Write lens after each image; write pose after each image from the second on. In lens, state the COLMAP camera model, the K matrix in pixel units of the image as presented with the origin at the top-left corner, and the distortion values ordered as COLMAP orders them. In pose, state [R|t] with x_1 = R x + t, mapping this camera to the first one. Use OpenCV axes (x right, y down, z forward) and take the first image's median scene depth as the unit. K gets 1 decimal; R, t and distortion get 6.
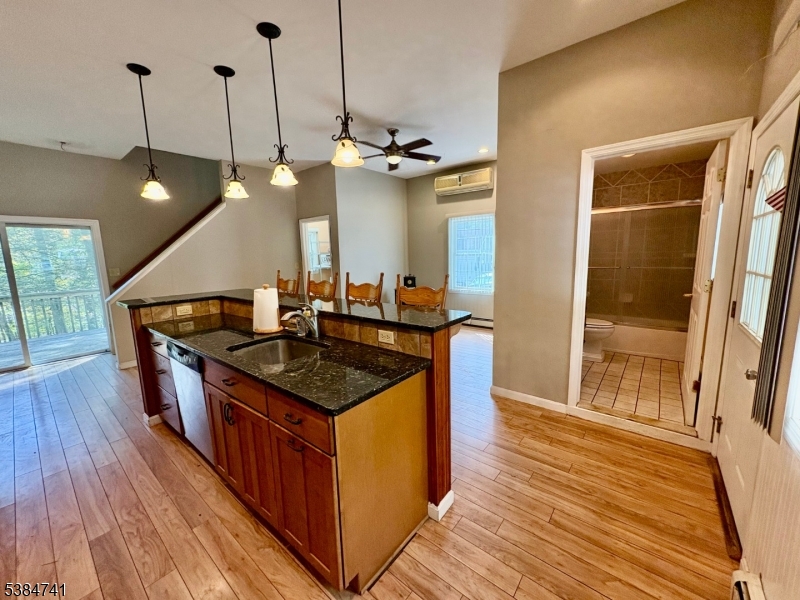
lens RADIAL K [[317.2, 0, 400.5], [0, 317.2, 301.8], [0, 0, 1]] dist [0.000866, 0.000060]
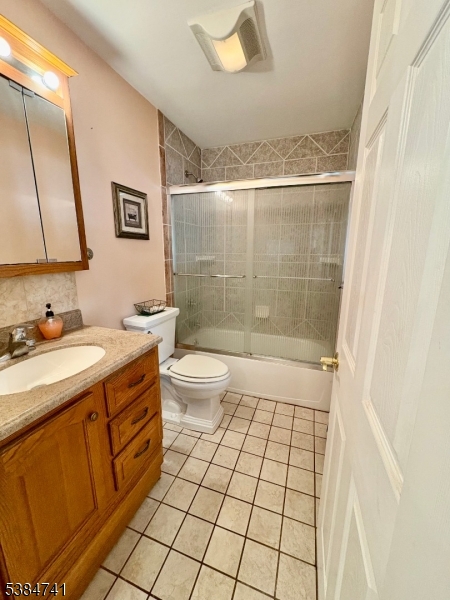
lens RADIAL K [[237.9, 0, 225.1], [0, 237.9, 299.4], [0, 0, 1]] dist [0.000866, 0.000060]
pose [[0.941213, -0.038770, 0.335582, 0.475325], [0.021619, 0.998269, 0.054698, -0.086473], [-0.337122, -0.044227, 0.940422, 0.529096]]
